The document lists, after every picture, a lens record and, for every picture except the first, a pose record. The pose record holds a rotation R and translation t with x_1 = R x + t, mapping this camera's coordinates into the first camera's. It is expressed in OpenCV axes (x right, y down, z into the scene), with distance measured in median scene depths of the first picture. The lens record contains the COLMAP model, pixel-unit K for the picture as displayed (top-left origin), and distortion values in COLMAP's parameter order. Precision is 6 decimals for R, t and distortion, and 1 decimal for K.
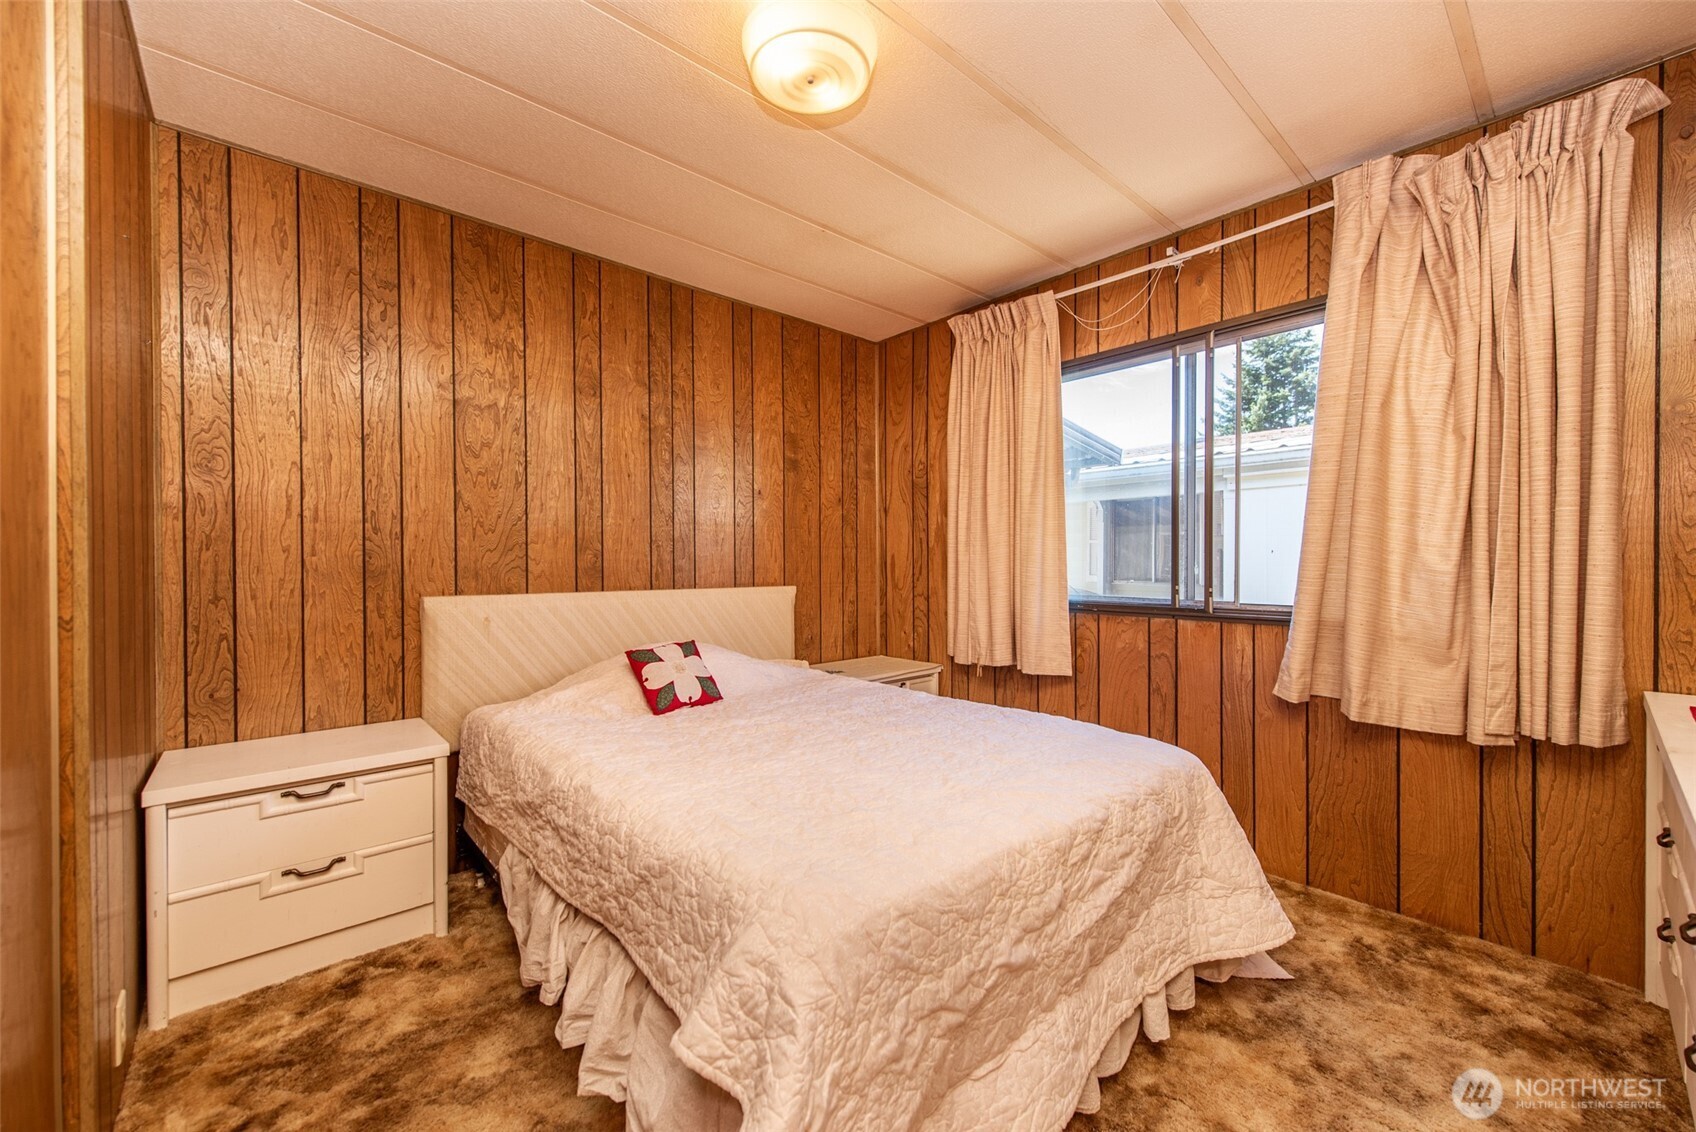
lens RADIAL K [[660.1, 0, 840.3], [0, 660.1, 569.5], [0, 0, 1]] dist [0.007183, -0.005543]
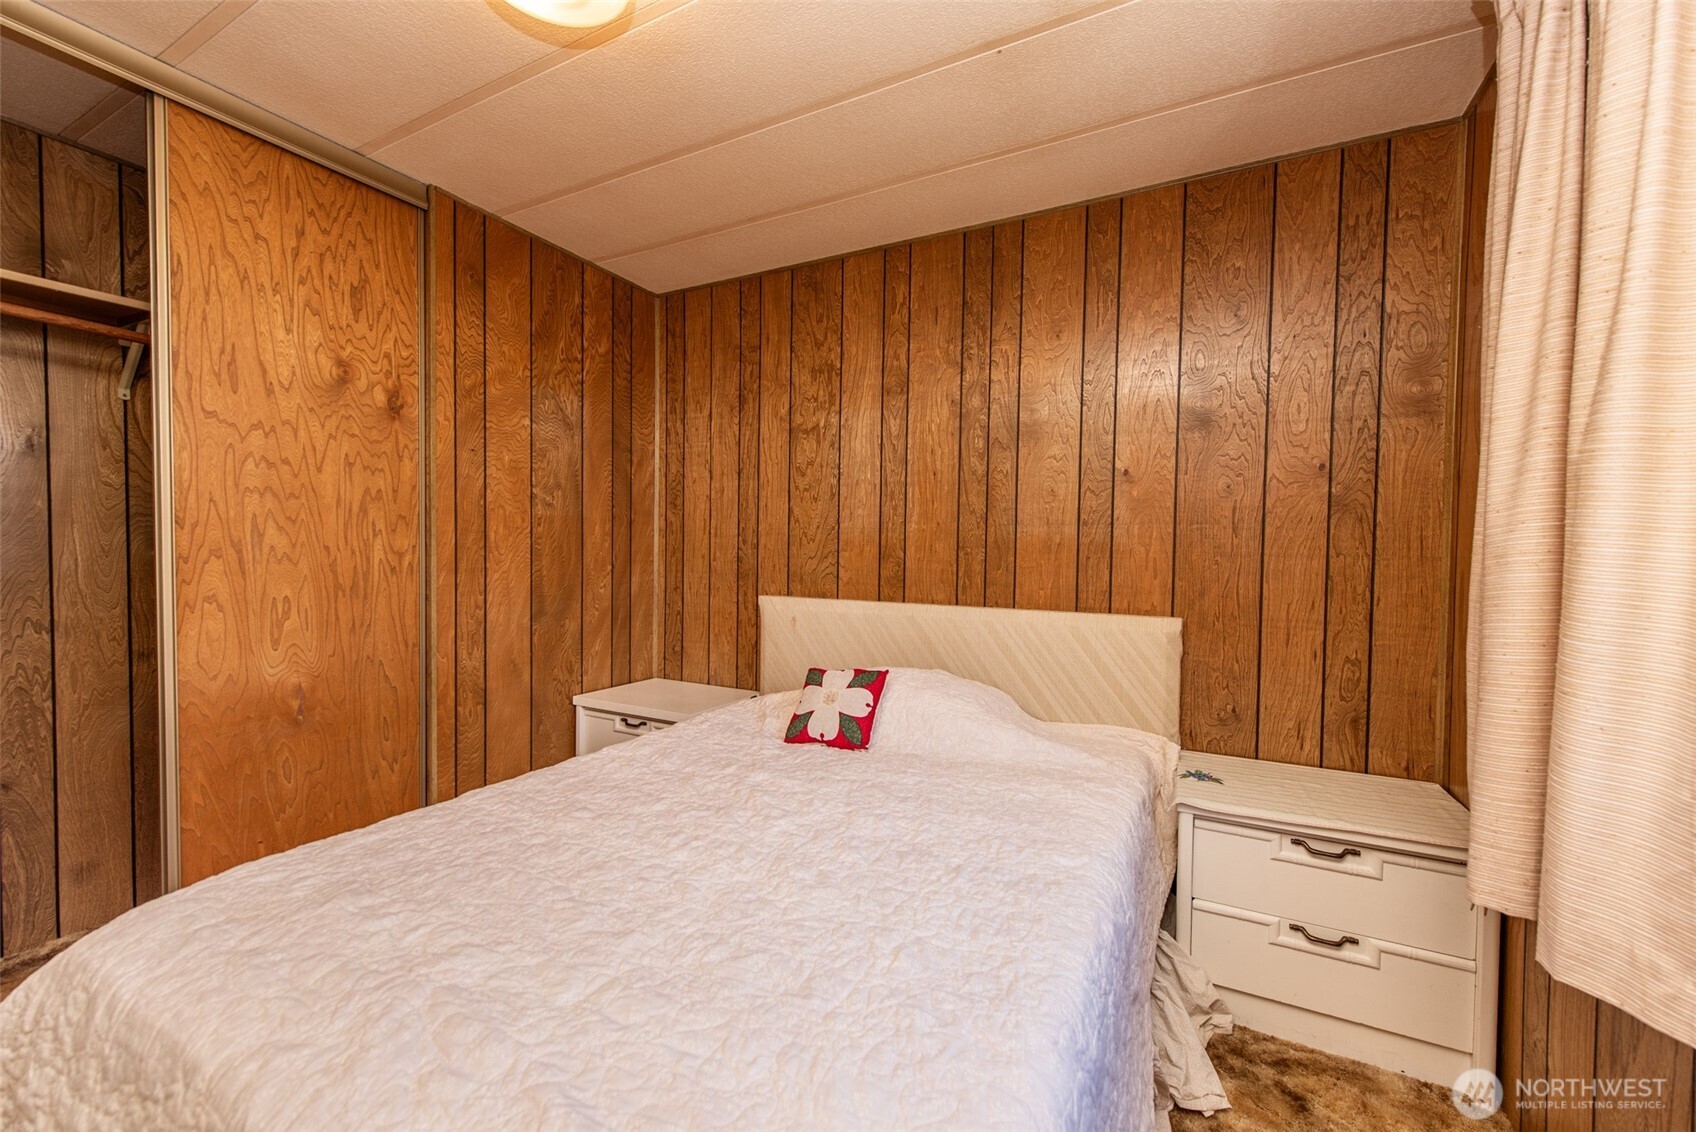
lens RADIAL K [[660.1, 0, 840.3], [0, 660.1, 569.5], [0, 0, 1]] dist [0.007183, -0.005543]
pose [[0.358769, 0.037011, -0.932692, 0.500433], [-0.019487, 0.999293, 0.032158, -0.043645], [0.933223, 0.006638, 0.359236, 0.611930]]
